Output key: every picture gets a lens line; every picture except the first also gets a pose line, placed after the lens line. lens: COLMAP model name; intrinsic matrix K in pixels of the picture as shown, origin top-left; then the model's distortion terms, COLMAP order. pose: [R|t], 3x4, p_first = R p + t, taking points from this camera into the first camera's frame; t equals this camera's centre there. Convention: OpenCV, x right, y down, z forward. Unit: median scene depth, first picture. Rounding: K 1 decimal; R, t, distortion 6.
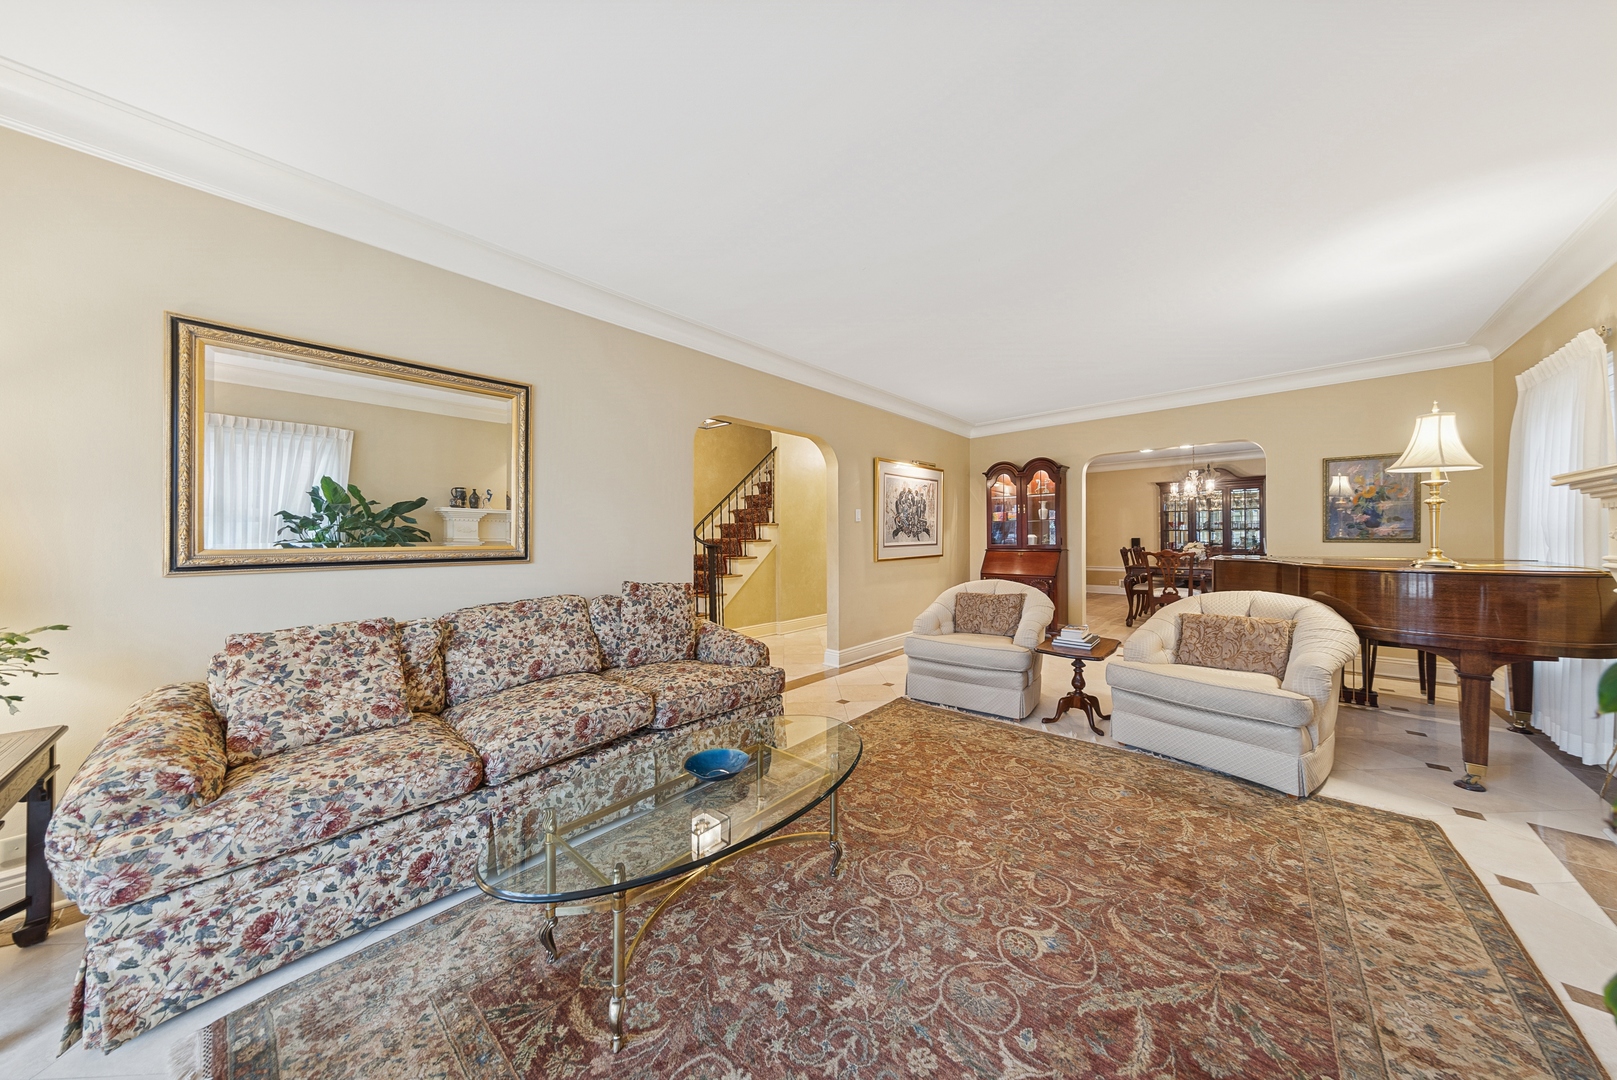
lens RADIAL K [[509.6, 0, 808.5], [0, 509.6, 540.0], [0, 0, 1]] dist [0.000787, 0.000025]
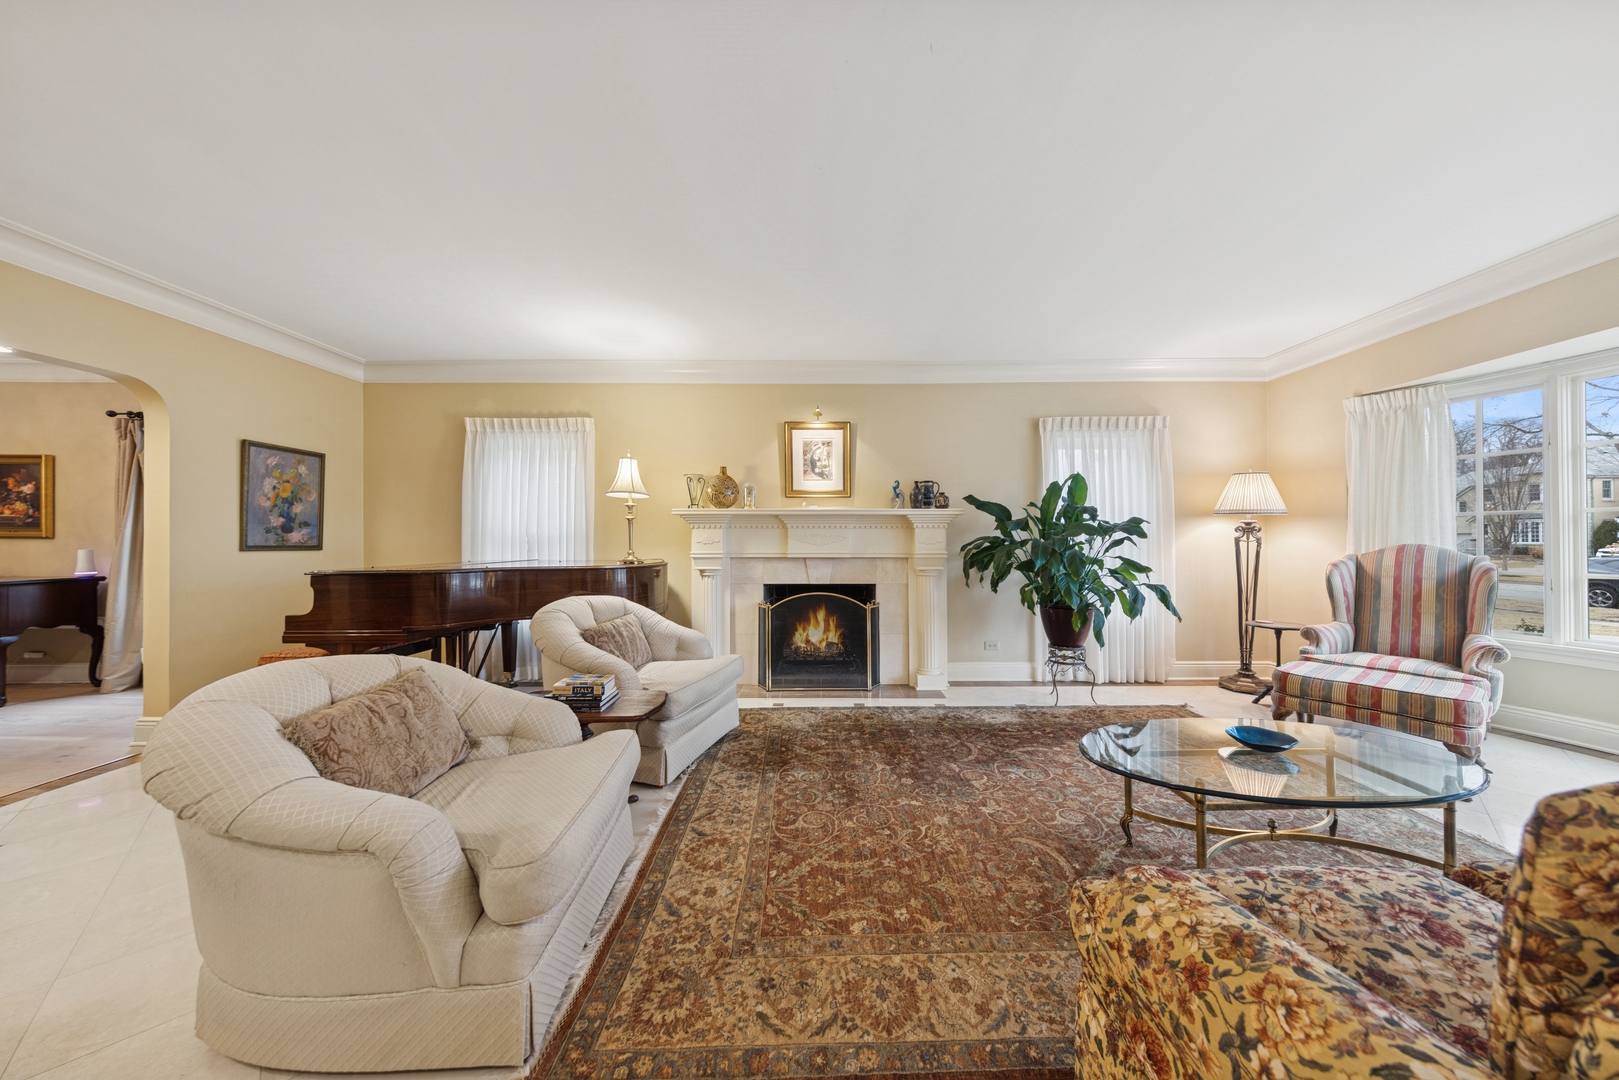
lens RADIAL K [[531.2, 0, 815.8], [0, 531.2, 536.5], [0, 0, 1]] dist [-0.000205, -0.000008]
pose [[-0.691002, 0.014360, 0.722710, -0.141245], [0.007411, 0.999891, -0.012781, -0.001180], [-0.722814, -0.003475, -0.691033, 0.984498]]
